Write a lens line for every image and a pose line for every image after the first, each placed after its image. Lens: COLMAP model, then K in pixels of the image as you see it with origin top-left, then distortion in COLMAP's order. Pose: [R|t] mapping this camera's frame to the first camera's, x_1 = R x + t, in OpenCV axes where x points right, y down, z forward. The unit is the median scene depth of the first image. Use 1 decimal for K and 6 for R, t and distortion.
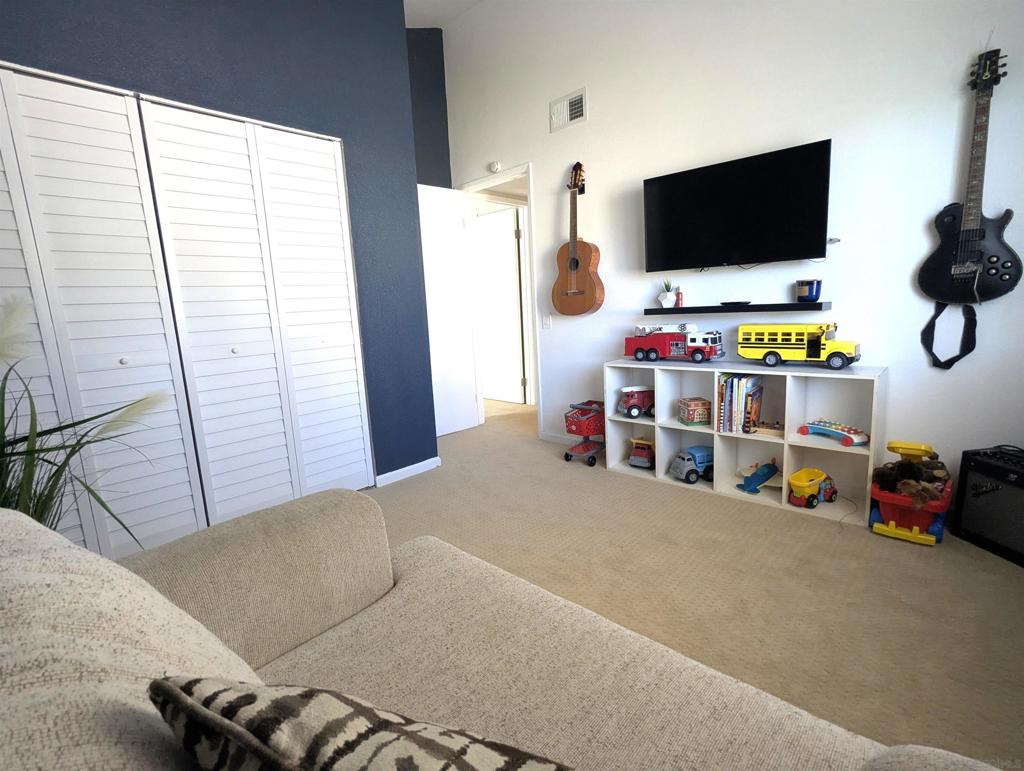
lens RADIAL K [[517.2, 0, 512.0], [0, 517.2, 385.5], [0, 0, 1]] dist [-0.011835, -0.000775]
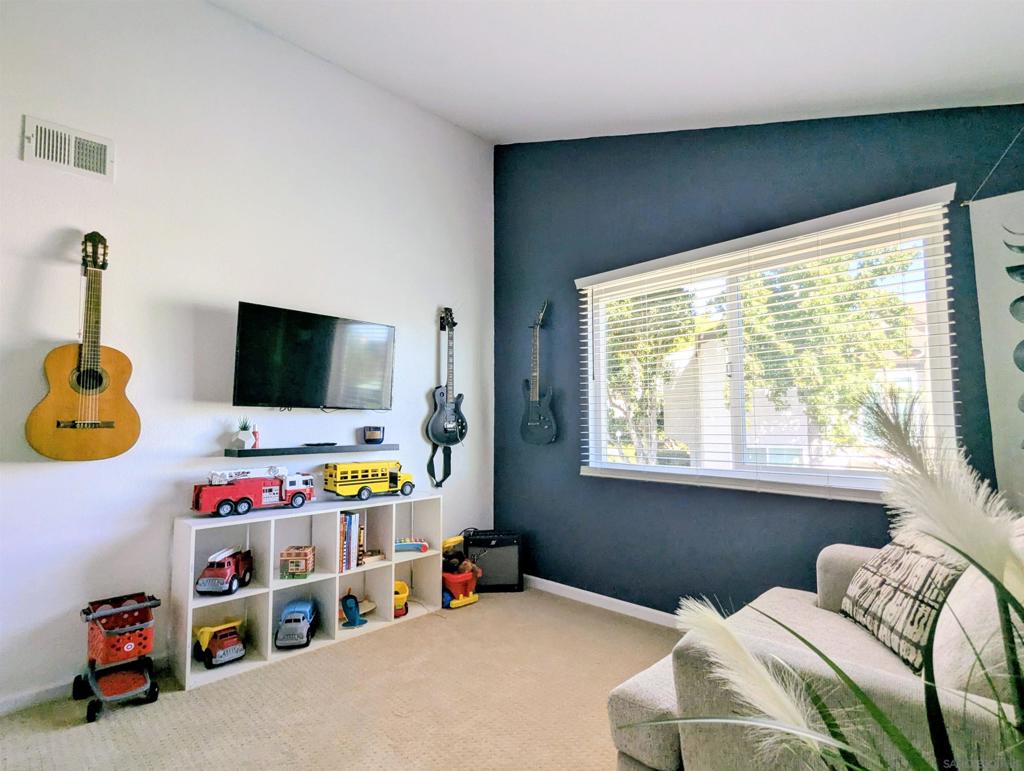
lens RADIAL K [[517.2, 0, 512.0], [0, 517.2, 385.5], [0, 0, 1]] dist [-0.011835, -0.000775]
pose [[0.000283, 0.132308, 0.991209, -0.636737], [0.163649, 0.977840, -0.130571, -0.079830], [-0.986519, 0.162247, -0.021375, 0.650382]]
